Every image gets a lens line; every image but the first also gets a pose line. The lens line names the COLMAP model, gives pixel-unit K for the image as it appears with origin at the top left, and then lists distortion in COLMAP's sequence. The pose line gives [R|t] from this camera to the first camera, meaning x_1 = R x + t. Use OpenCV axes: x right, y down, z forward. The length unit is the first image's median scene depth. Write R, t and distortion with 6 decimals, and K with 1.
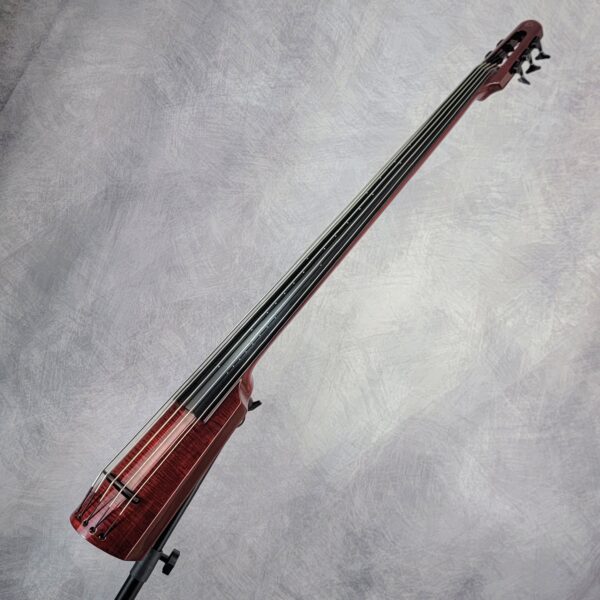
lens RADIAL K [[872.1, 0, 303.1], [0, 872.1, 305.7], [0, 0, 1]] dist [0.088314, -0.083821]
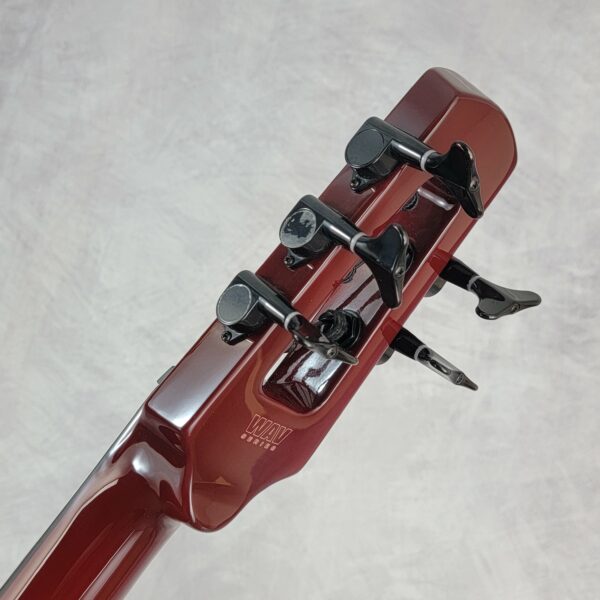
lens RADIAL K [[880.0, 0, 289.2], [0, 880.0, 307.0], [0, 0, 1]] dist [0.086125, -0.143874]
pose [[0.968302, -0.147980, -0.201227, 0.270089], [0.111315, 0.976845, -0.182712, -0.183978], [0.223605, 0.154521, 0.962353, 0.602053]]
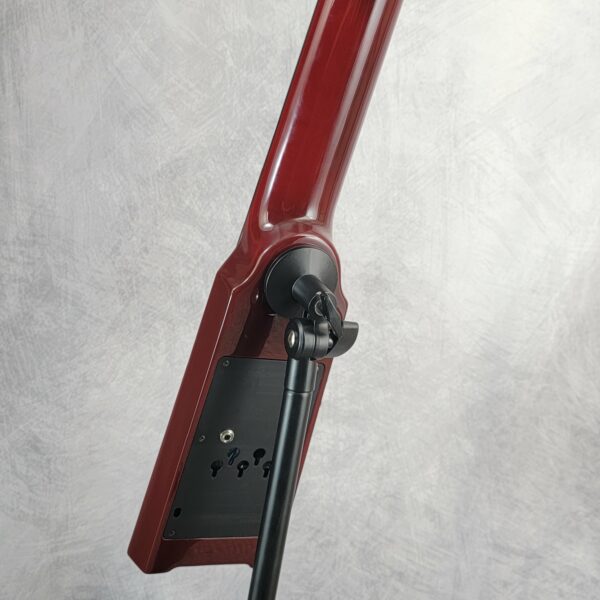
lens RADIAL K [[880.0, 0, 289.2], [0, 880.0, 307.0], [0, 0, 1]] dist [0.086125, -0.143874]
pose [[0.927041, -0.341939, -0.153857, -0.006602], [0.361837, 0.923420, 0.127943, 0.035363], [0.098326, -0.174280, 0.979775, 0.413412]]
